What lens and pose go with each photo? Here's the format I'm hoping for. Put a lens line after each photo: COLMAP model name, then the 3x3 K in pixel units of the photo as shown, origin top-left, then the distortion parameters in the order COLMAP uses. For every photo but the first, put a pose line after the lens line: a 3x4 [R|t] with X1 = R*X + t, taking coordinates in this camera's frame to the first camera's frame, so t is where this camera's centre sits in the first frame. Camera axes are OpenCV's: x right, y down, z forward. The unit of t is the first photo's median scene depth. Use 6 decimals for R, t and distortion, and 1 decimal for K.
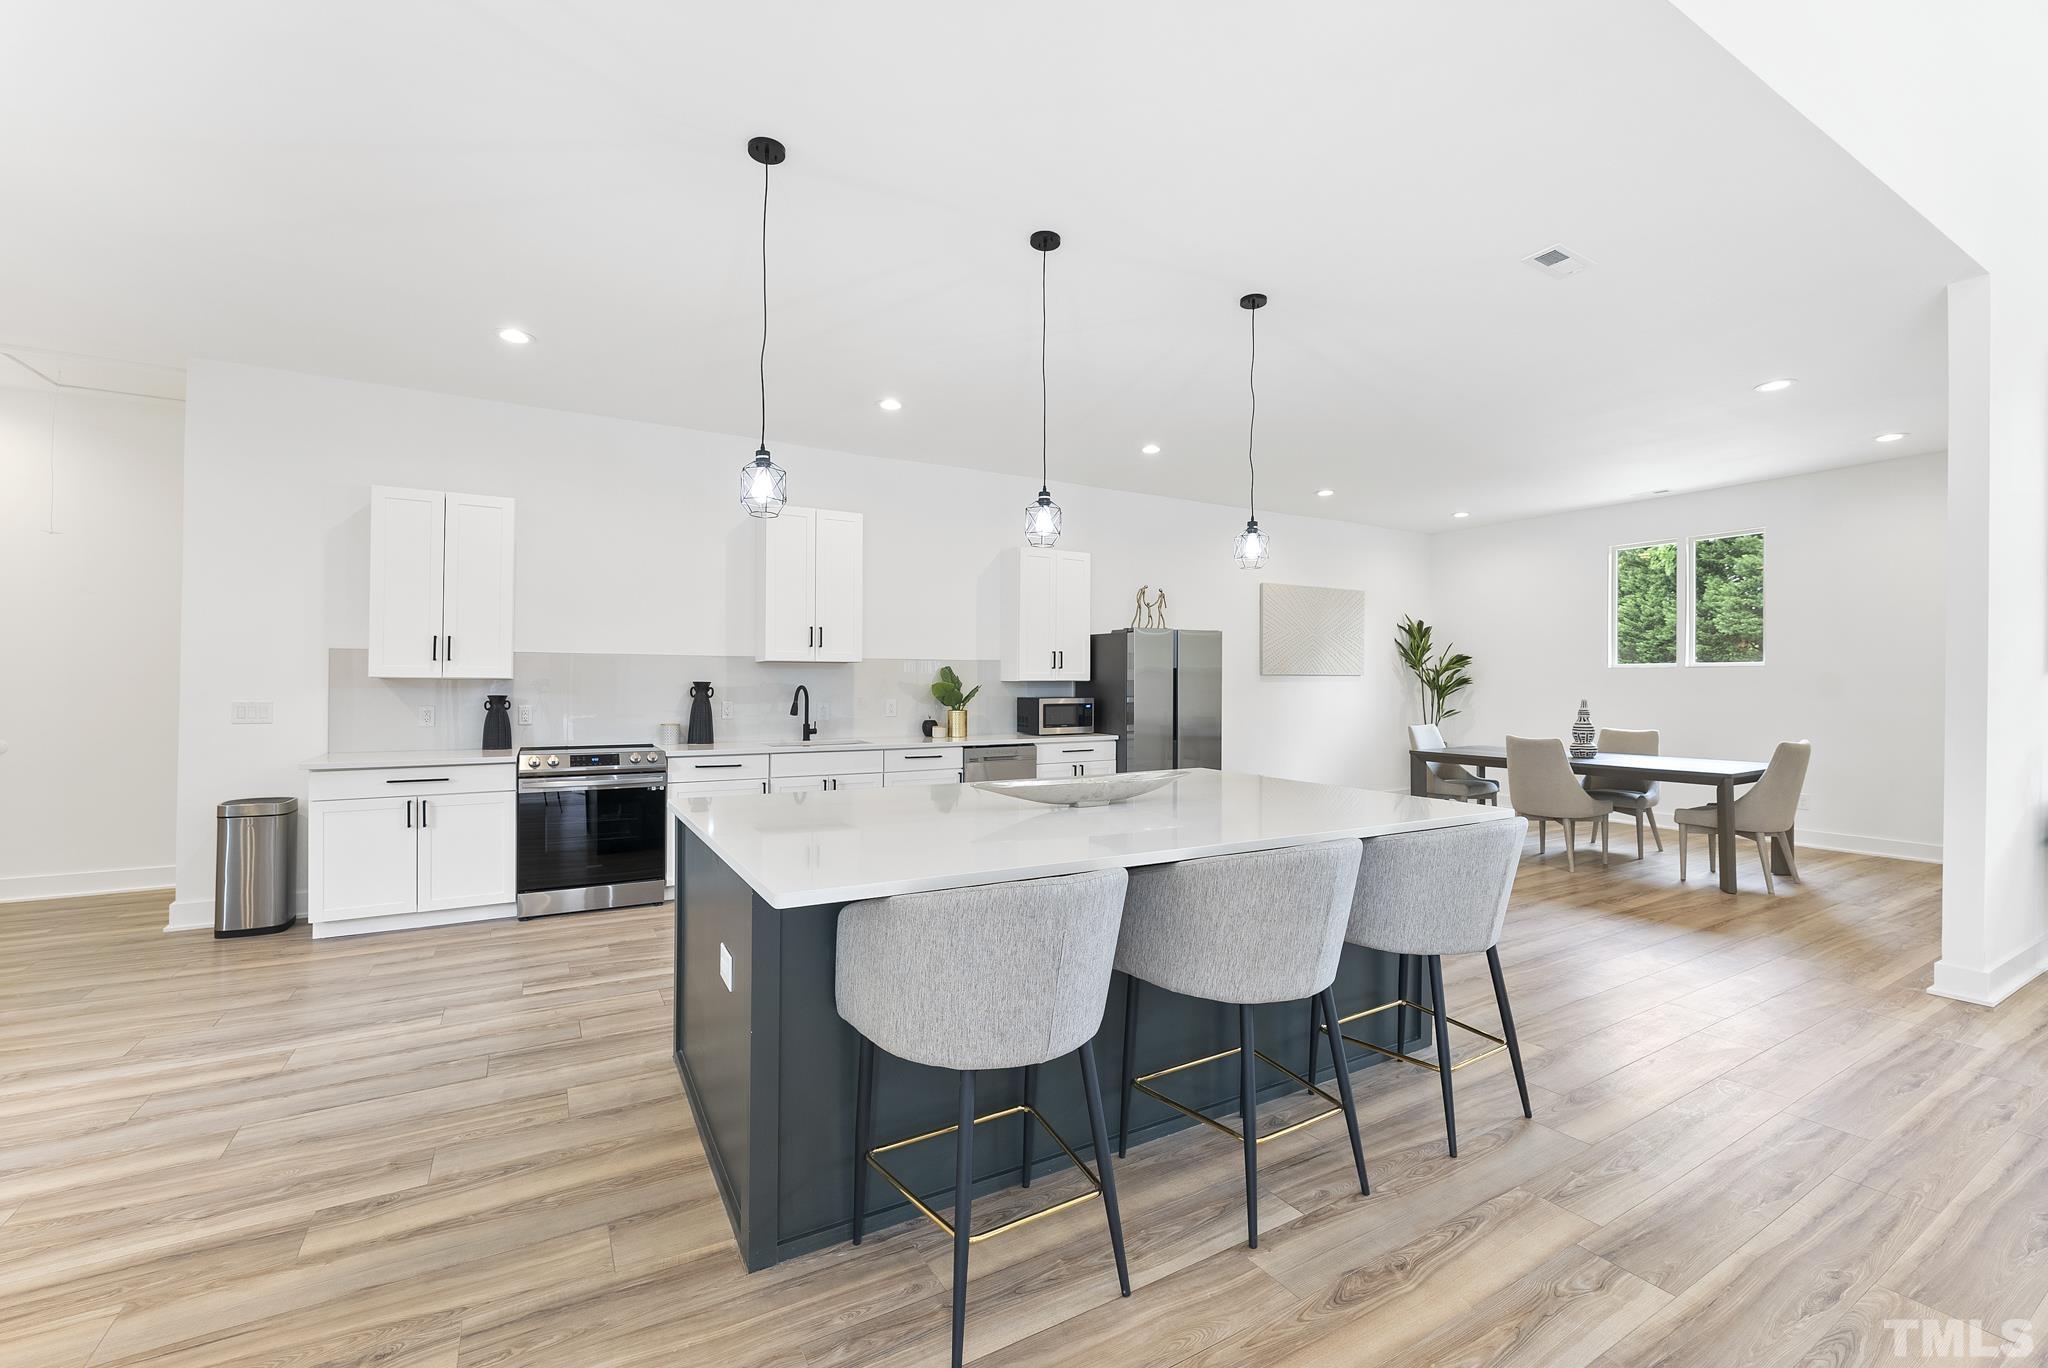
lens RADIAL K [[843.0, 0, 1031.3], [0, 843.0, 679.2], [0, 0, 1]] dist [-0.000816, 0.000101]
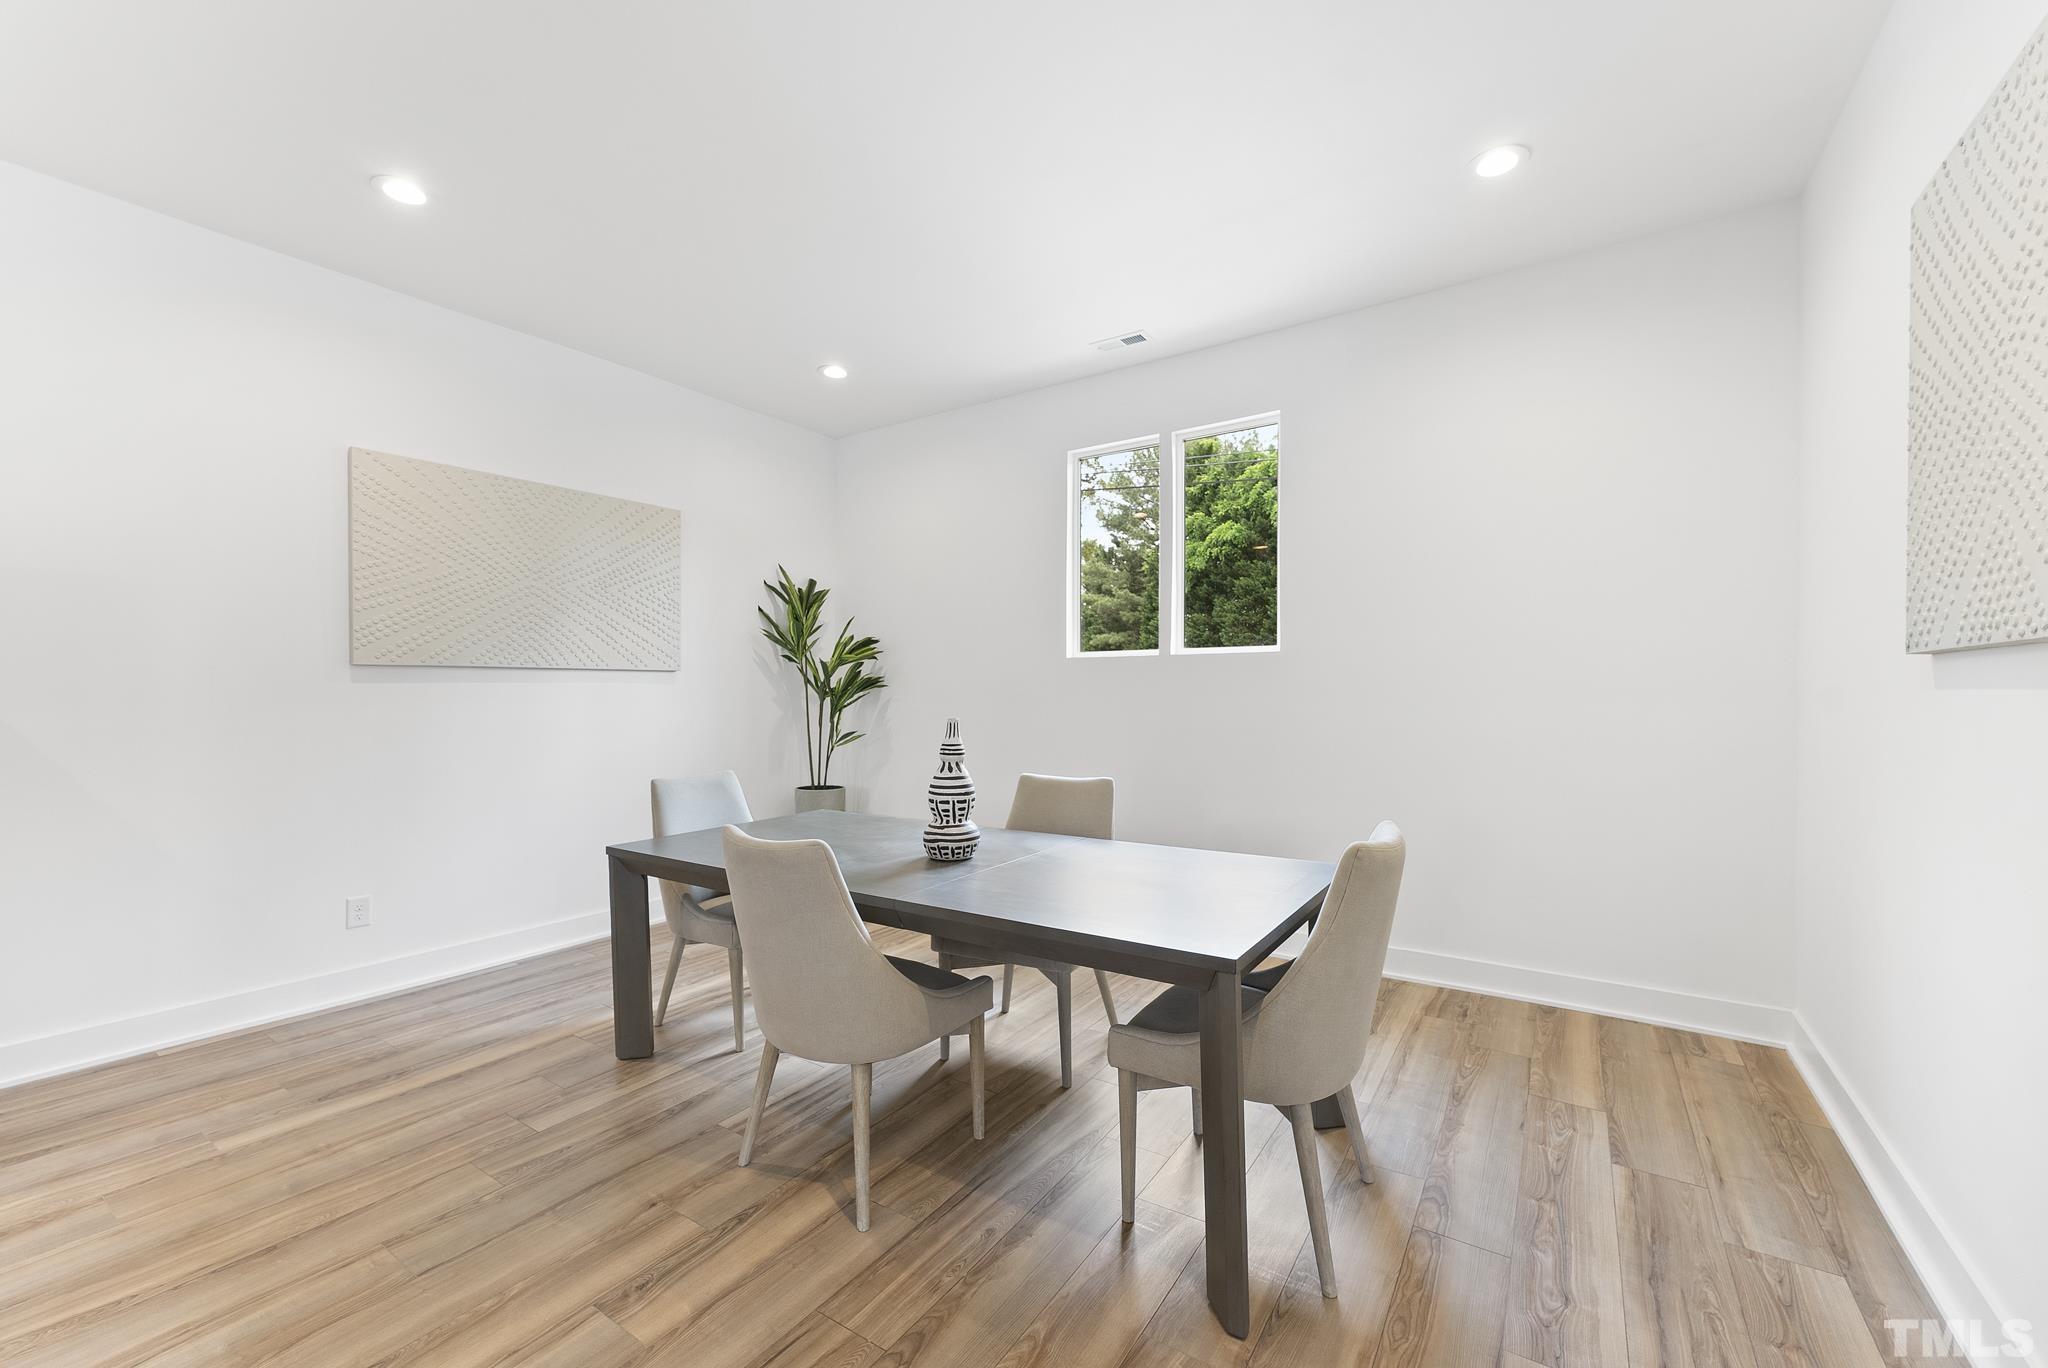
lens RADIAL K [[824.1, 0, 1024.6], [0, 824.1, 685.0], [0, 0, 1]] dist [-0.000545, 0.000046]
pose [[0.901814, 0.003018, 0.432113, 0.443408], [-0.001191, 0.999989, -0.004498, 0.007899], [-0.432122, 0.003541, 0.901808, 0.534872]]
